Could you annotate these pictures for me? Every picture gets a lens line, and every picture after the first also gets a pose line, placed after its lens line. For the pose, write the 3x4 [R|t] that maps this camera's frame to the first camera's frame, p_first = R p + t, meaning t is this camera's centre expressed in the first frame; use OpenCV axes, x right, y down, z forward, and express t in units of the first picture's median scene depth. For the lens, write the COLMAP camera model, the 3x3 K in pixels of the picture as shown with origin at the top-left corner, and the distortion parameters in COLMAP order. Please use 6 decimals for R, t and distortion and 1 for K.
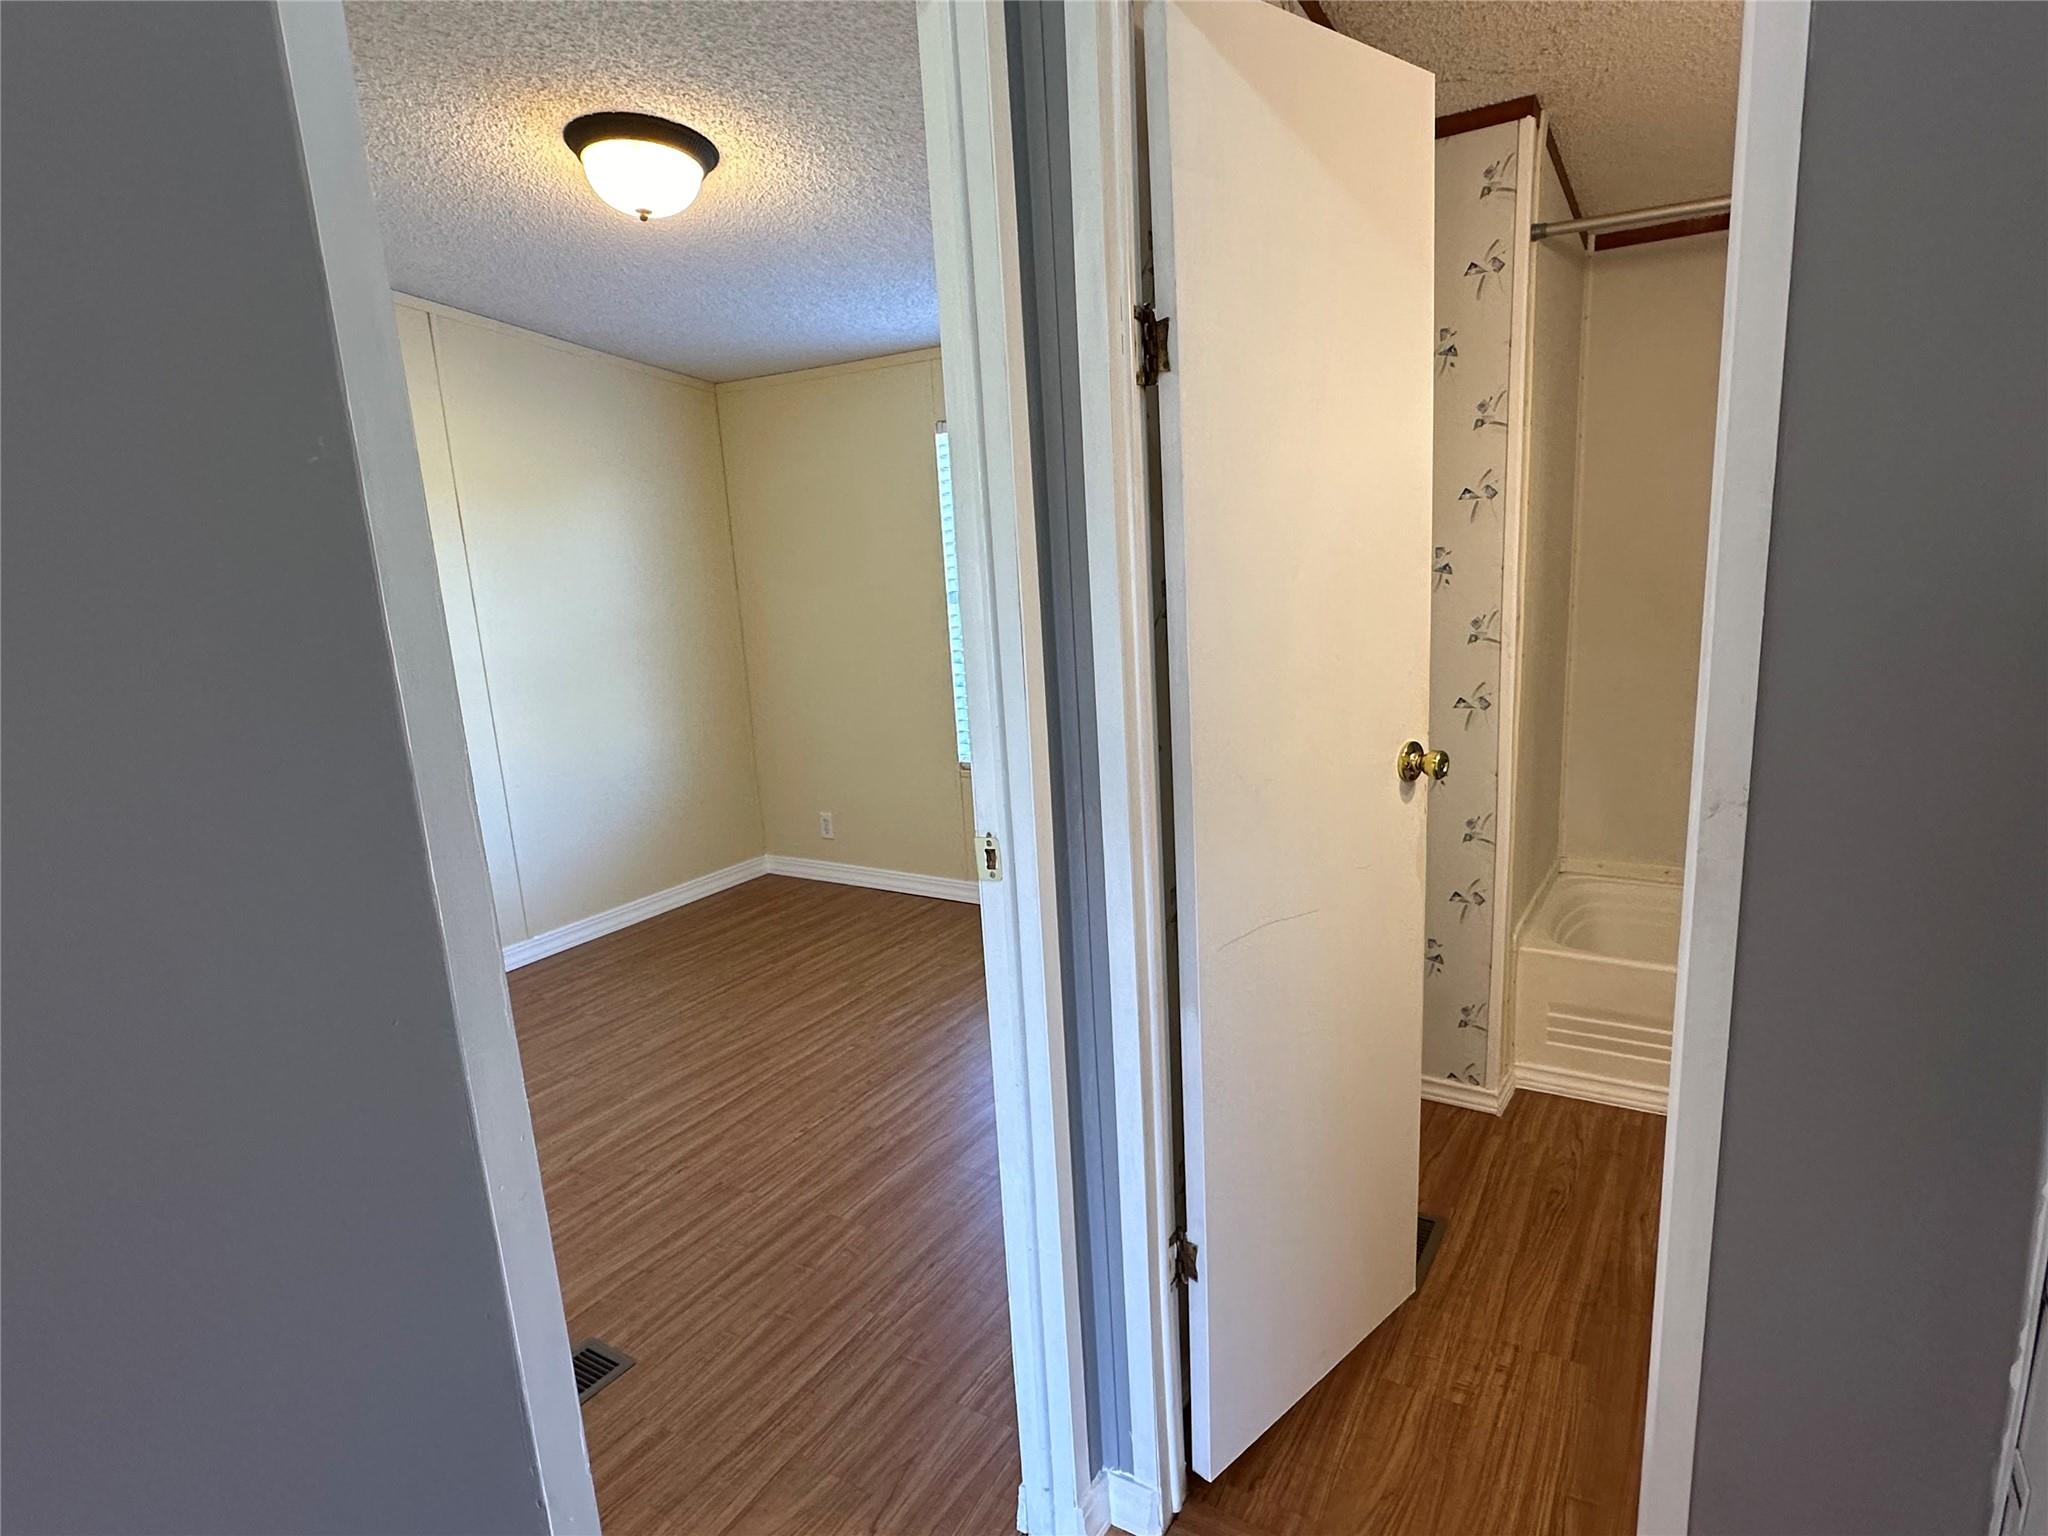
lens RADIAL K [[1156.2, 0, 1023.2], [0, 1156.2, 782.0], [0, 0, 1]] dist [-0.010218, 0.006390]
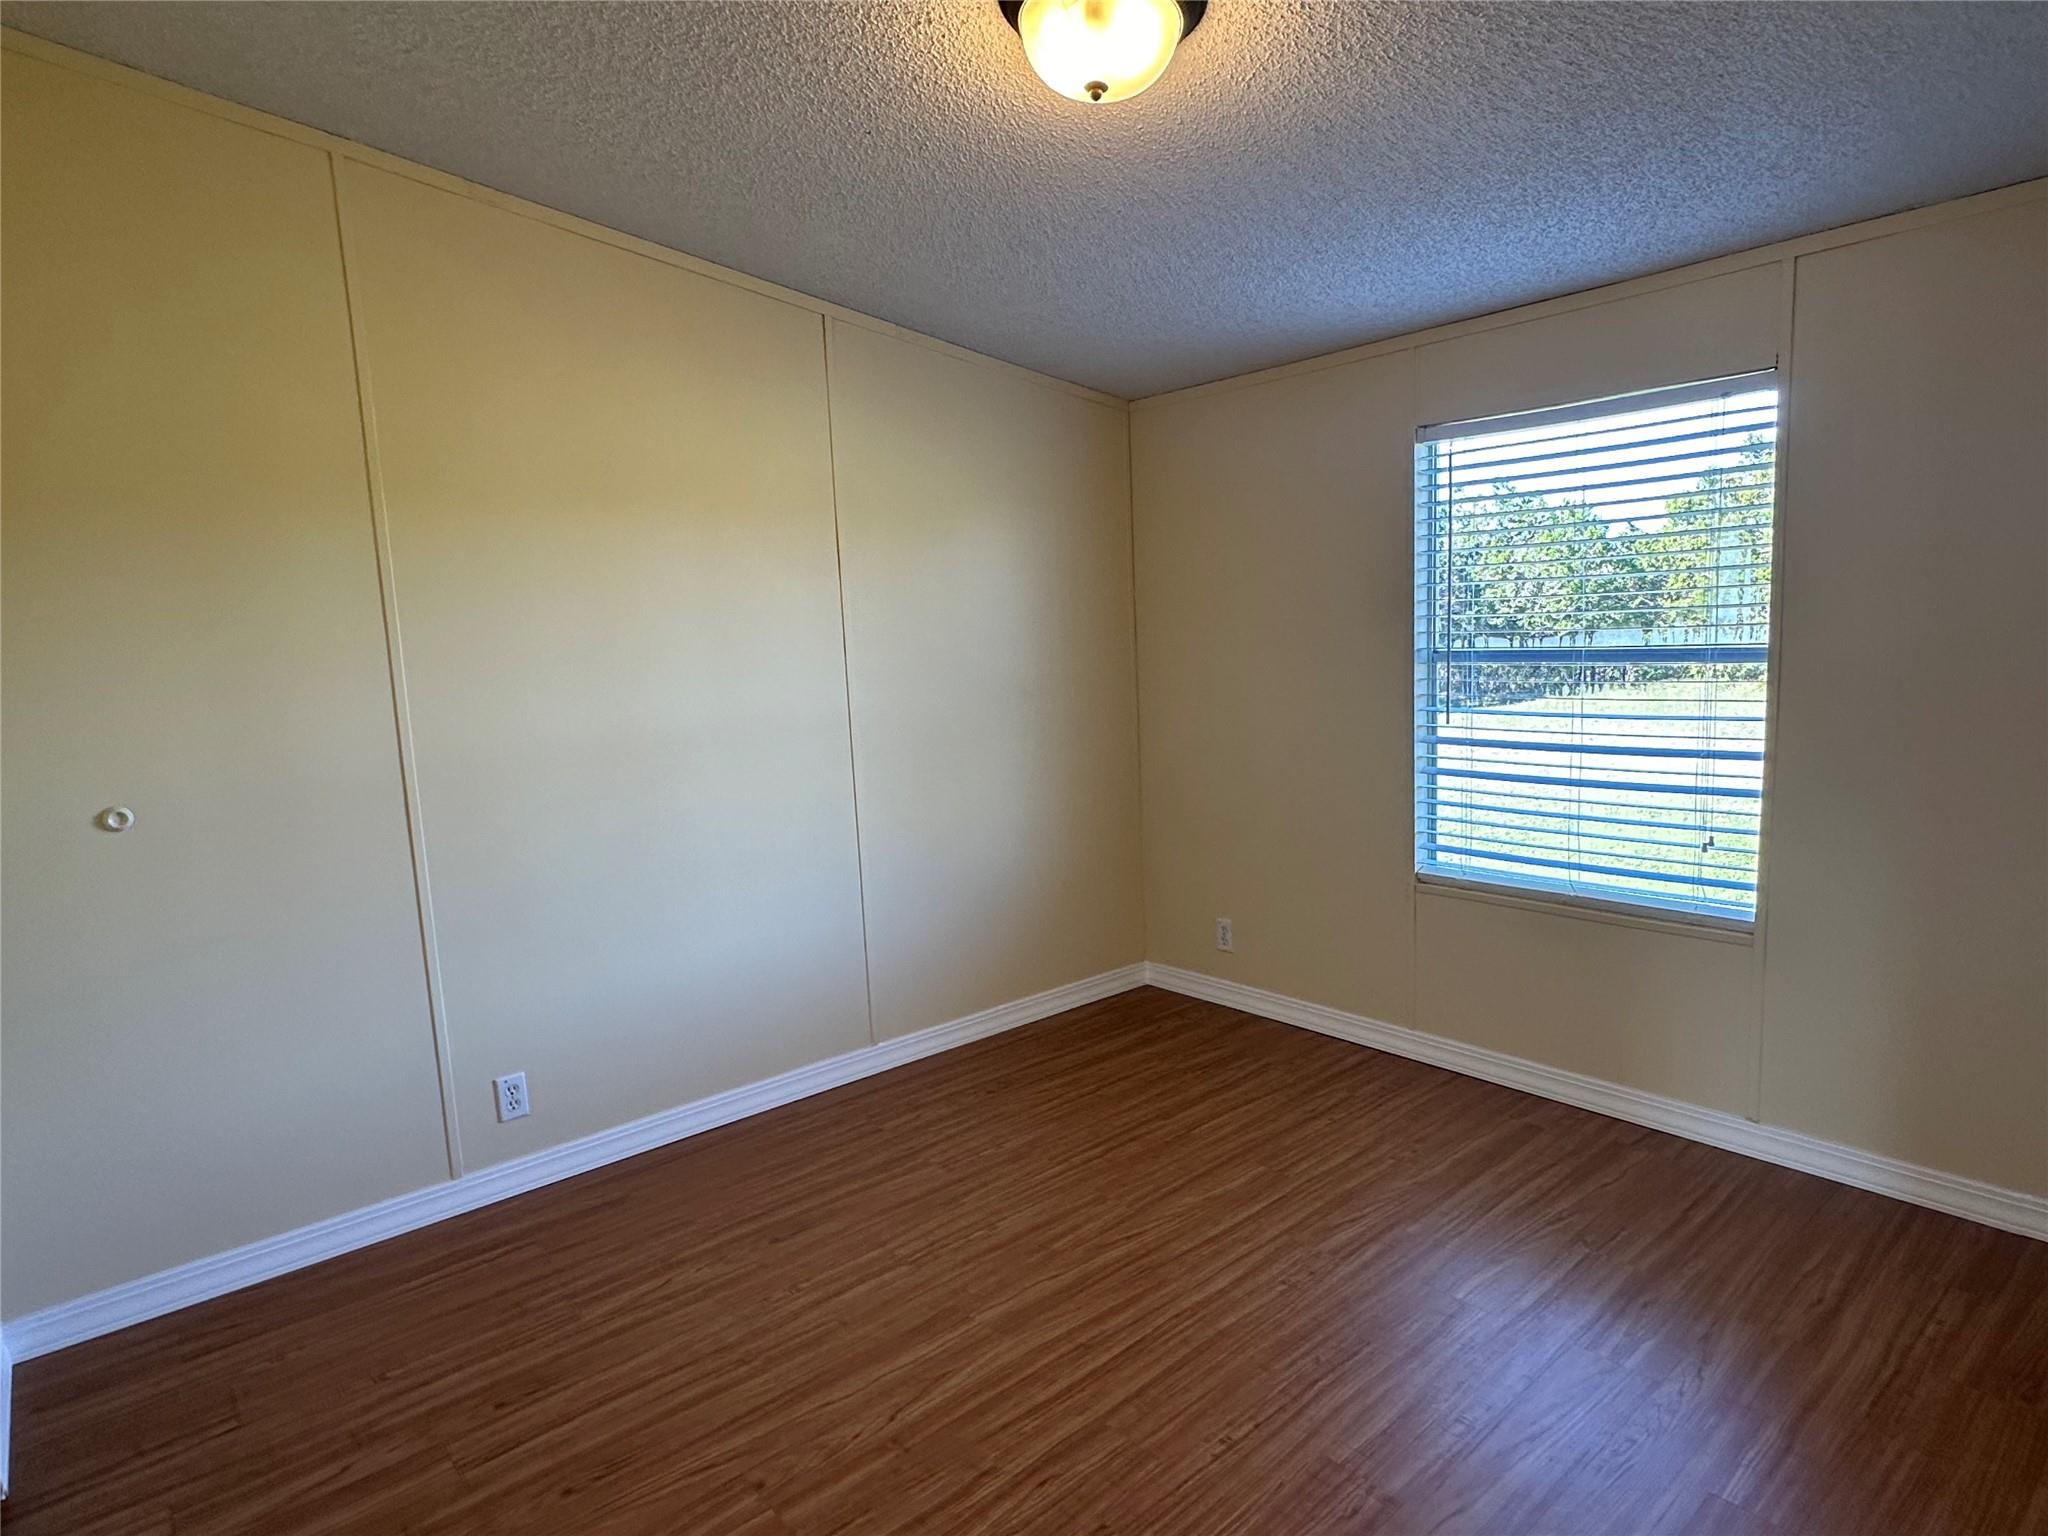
lens RADIAL K [[1156.2, 0, 1018.5], [0, 1156.2, 781.6], [0, 0, 1]] dist [-0.010218, 0.006390]
pose [[0.953636, 0.056007, -0.295704, -0.102679], [-0.074193, 0.995958, -0.050633, -0.023645], [0.291673, 0.070224, 0.953937, 0.247232]]
